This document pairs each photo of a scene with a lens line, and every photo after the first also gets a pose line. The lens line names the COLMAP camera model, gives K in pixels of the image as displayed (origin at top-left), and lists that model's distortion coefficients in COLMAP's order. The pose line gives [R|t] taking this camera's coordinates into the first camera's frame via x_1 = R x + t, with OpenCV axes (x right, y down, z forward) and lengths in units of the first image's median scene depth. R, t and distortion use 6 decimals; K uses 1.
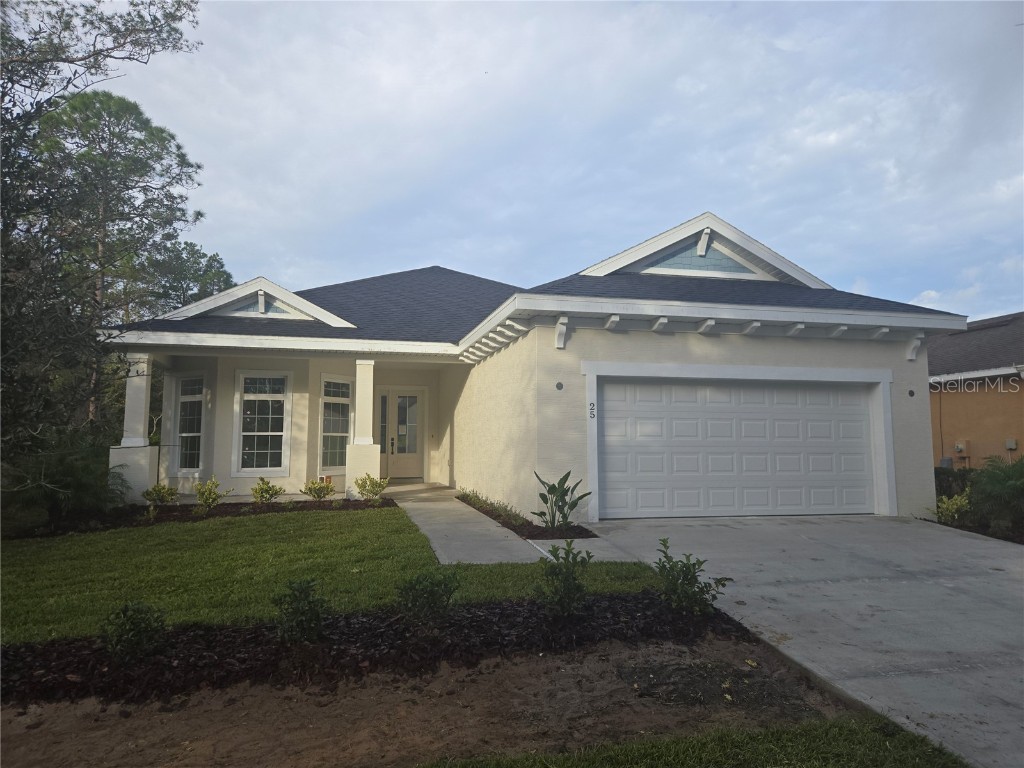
lens RADIAL K [[673.3, 0, 512.0], [0, 673.3, 384.0], [0, 0, 1]] dist [0.057990, -0.062302]
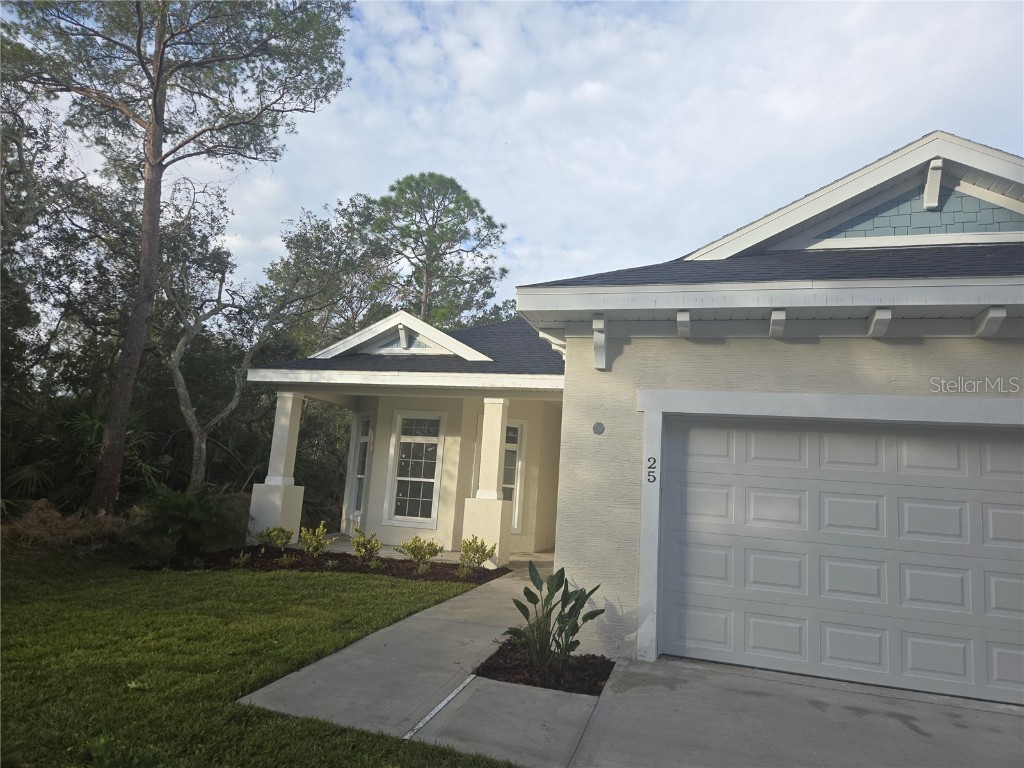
lens RADIAL K [[673.3, 0, 512.0], [0, 673.3, 384.0], [0, 0, 1]] dist [0.057990, -0.062302]
pose [[0.856926, -0.016659, -0.515169, 0.242525], [-0.023222, 0.997215, -0.070874, 0.005988], [0.514915, 0.072698, 0.854153, 0.302657]]
